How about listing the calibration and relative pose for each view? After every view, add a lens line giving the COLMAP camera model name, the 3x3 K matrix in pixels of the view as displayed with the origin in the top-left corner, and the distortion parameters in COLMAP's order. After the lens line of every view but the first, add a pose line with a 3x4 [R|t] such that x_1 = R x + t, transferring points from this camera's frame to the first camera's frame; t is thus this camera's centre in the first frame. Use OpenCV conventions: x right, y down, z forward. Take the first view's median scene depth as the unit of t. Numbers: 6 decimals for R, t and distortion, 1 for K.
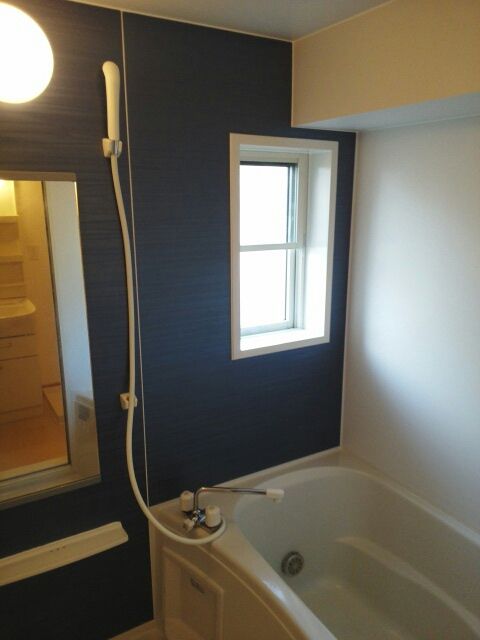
lens RADIAL K [[509.3, 0, 240.8], [0, 509.3, 331.3], [0, 0, 1]] dist [0.054248, -0.003768]
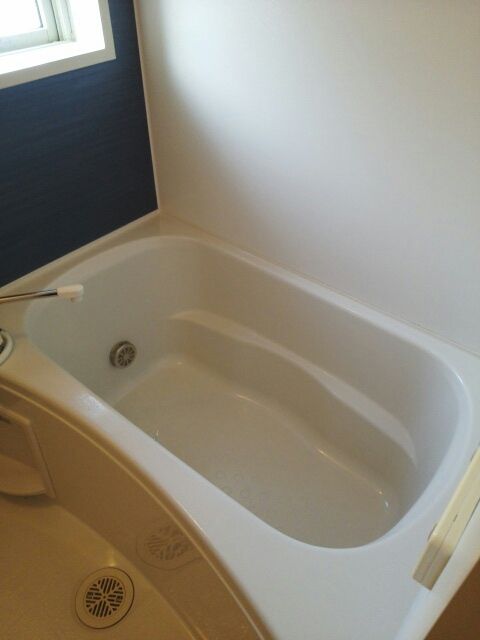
lens RADIAL K [[509.3, 0, 240.8], [0, 509.3, 331.3], [0, 0, 1]] dist [0.054248, -0.003768]
pose [[0.940680, -0.227198, 0.251997, 0.080136], [0.091268, 0.884769, 0.457005, 0.045320], [-0.326789, -0.406896, 0.853021, 0.225771]]
